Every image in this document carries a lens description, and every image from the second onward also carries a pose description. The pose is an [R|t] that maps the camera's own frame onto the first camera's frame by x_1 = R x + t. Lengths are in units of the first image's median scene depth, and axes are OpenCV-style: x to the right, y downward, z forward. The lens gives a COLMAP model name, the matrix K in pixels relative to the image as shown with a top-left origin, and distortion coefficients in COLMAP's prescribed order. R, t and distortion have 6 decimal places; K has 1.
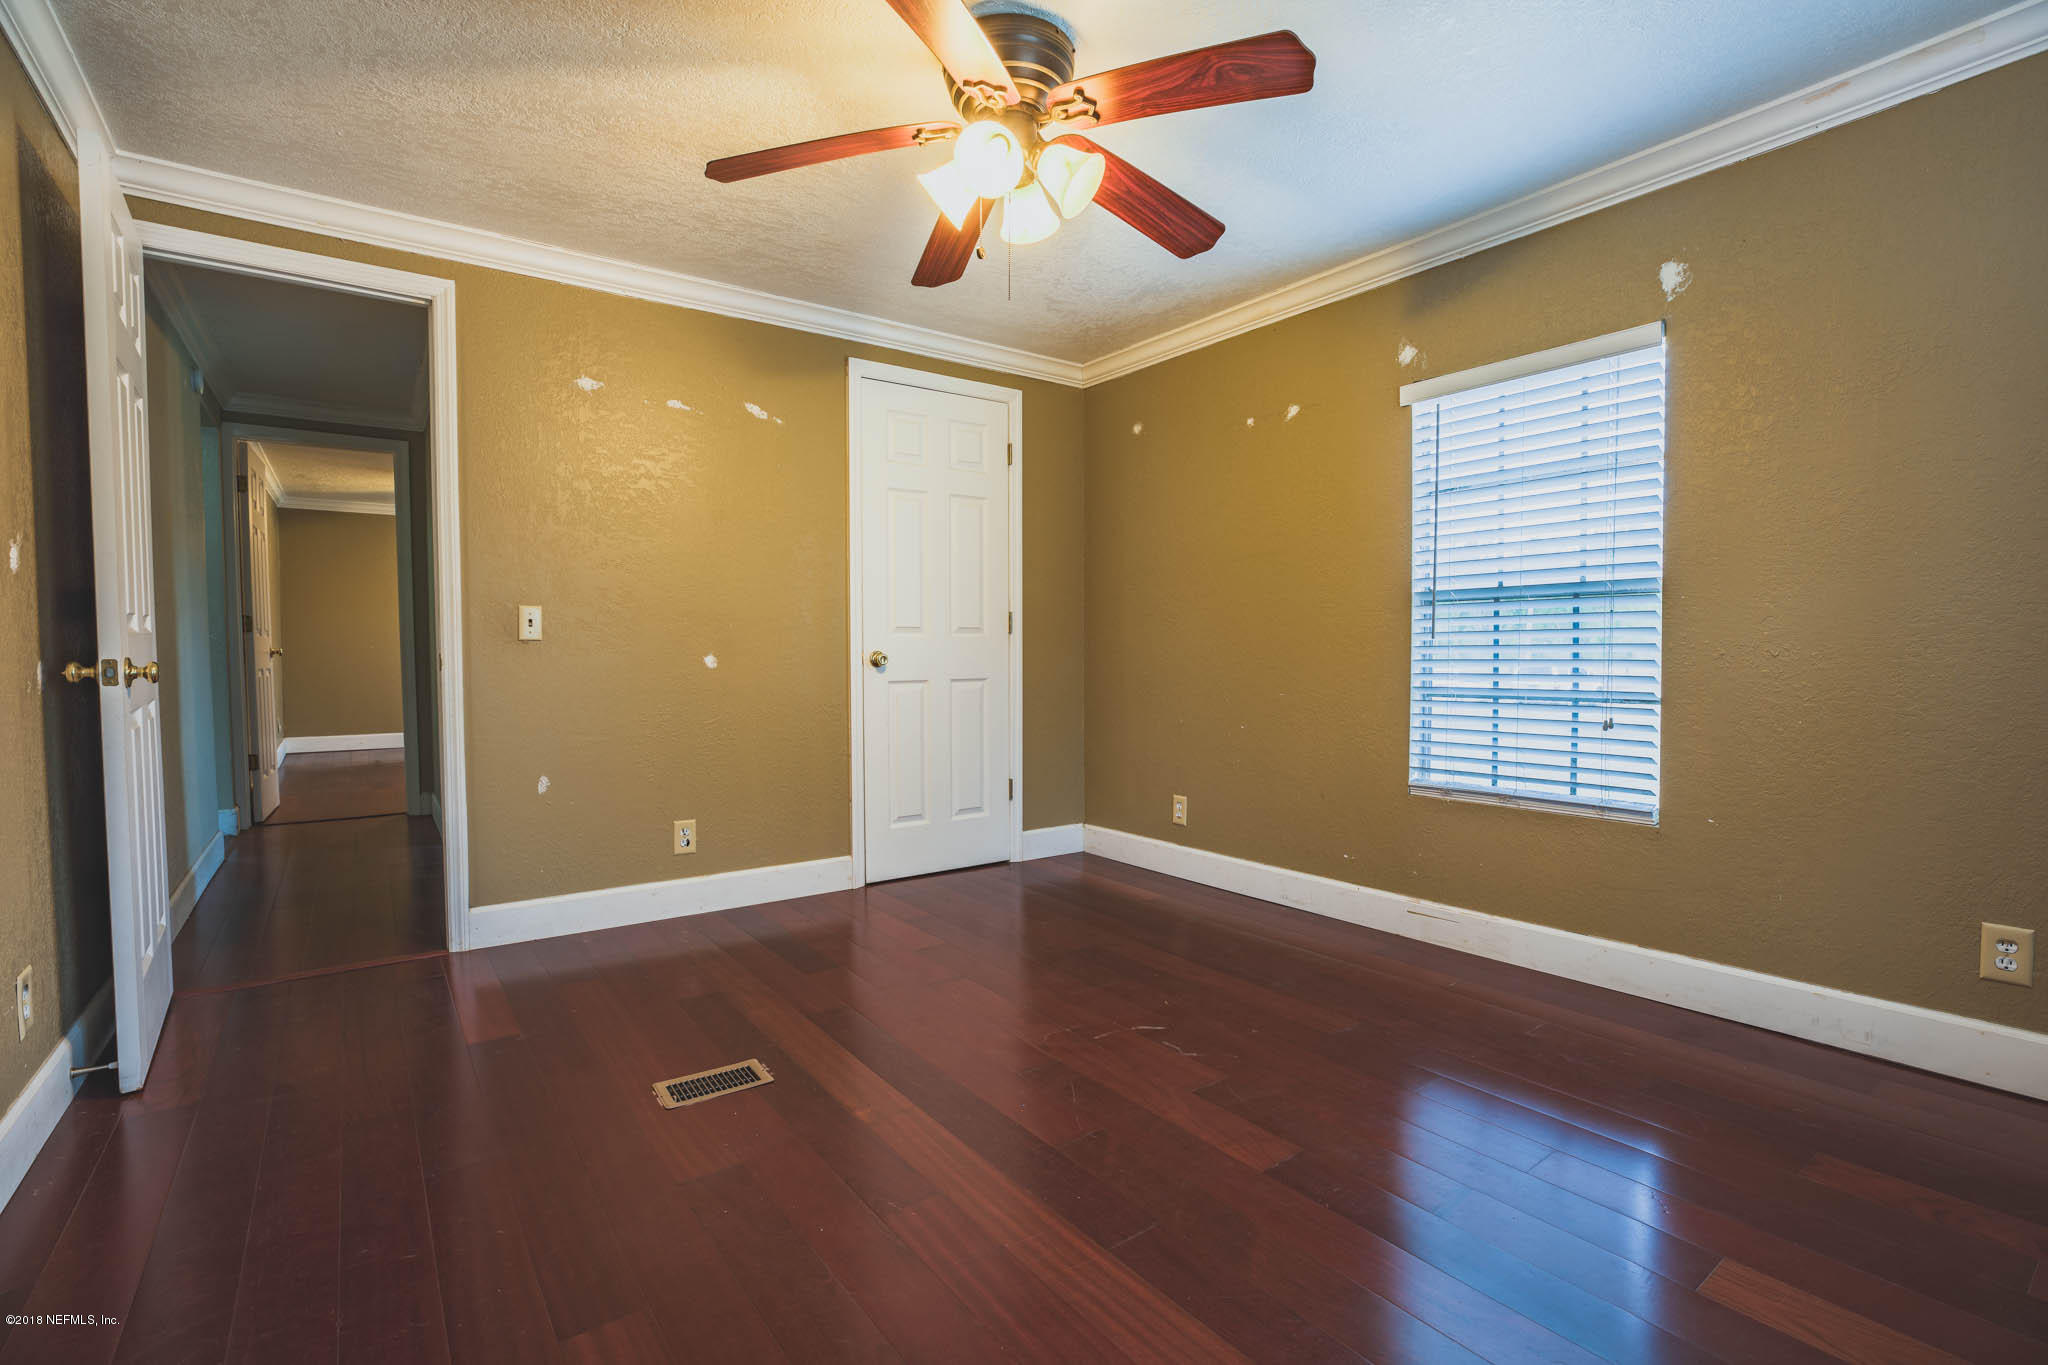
lens RADIAL K [[933.8, 0, 1031.5], [0, 933.8, 696.0], [0, 0, 1]] dist [-0.036360, 0.000133]
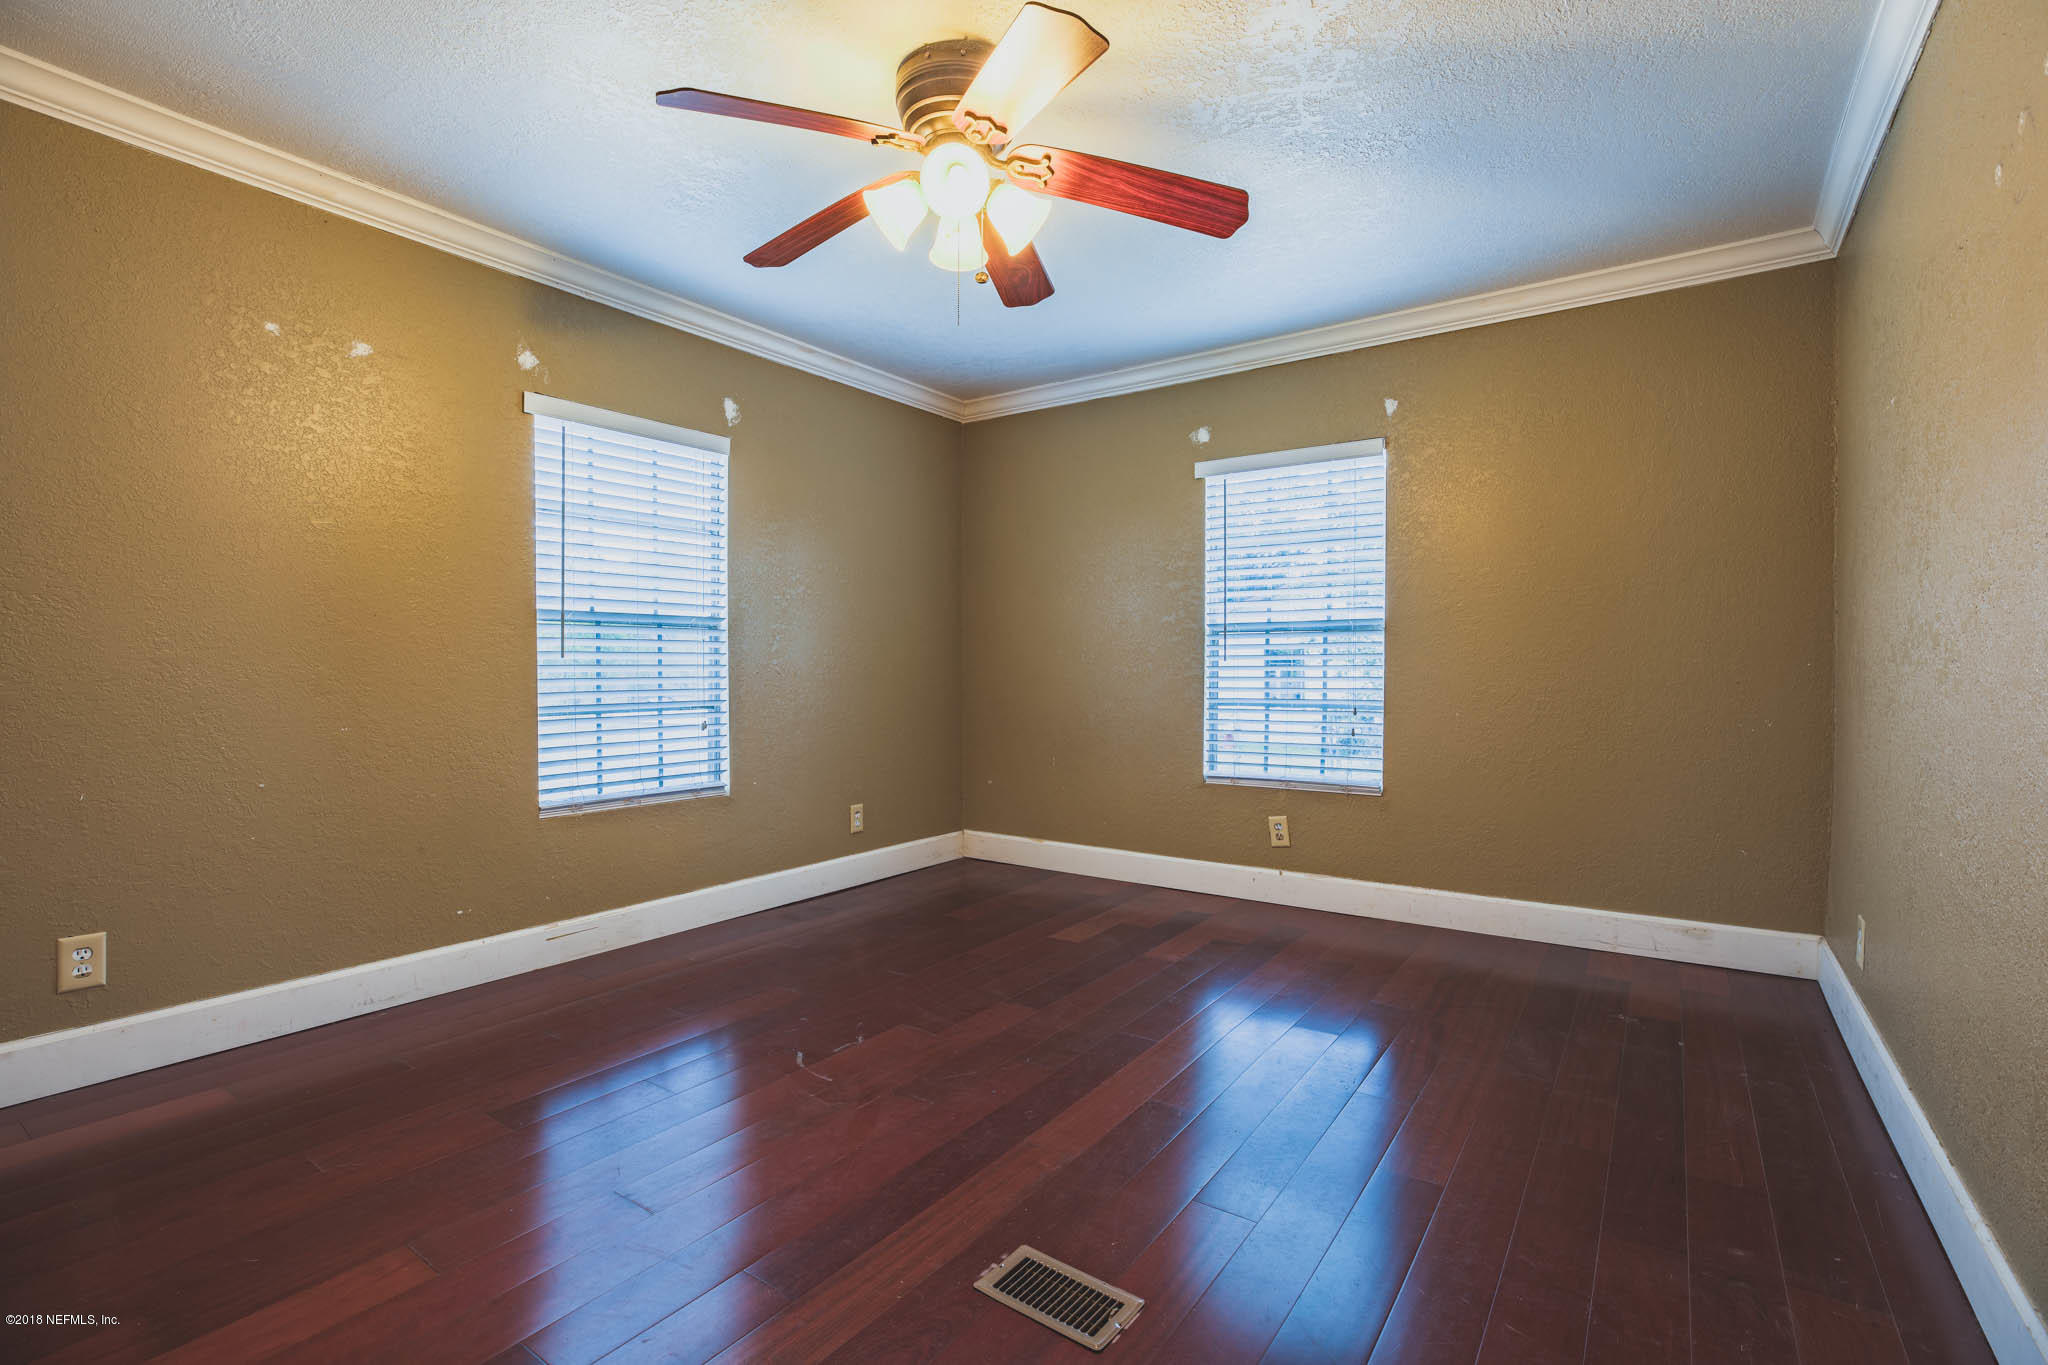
lens RADIAL K [[933.8, 0, 1031.5], [0, 933.8, 696.0], [0, 0, 1]] dist [-0.036360, 0.000133]
pose [[-0.331133, -0.022501, 0.943316, -0.725683], [0.043667, 0.998279, 0.039141, -0.039792], [-0.942573, 0.054153, -0.329581, 0.909269]]
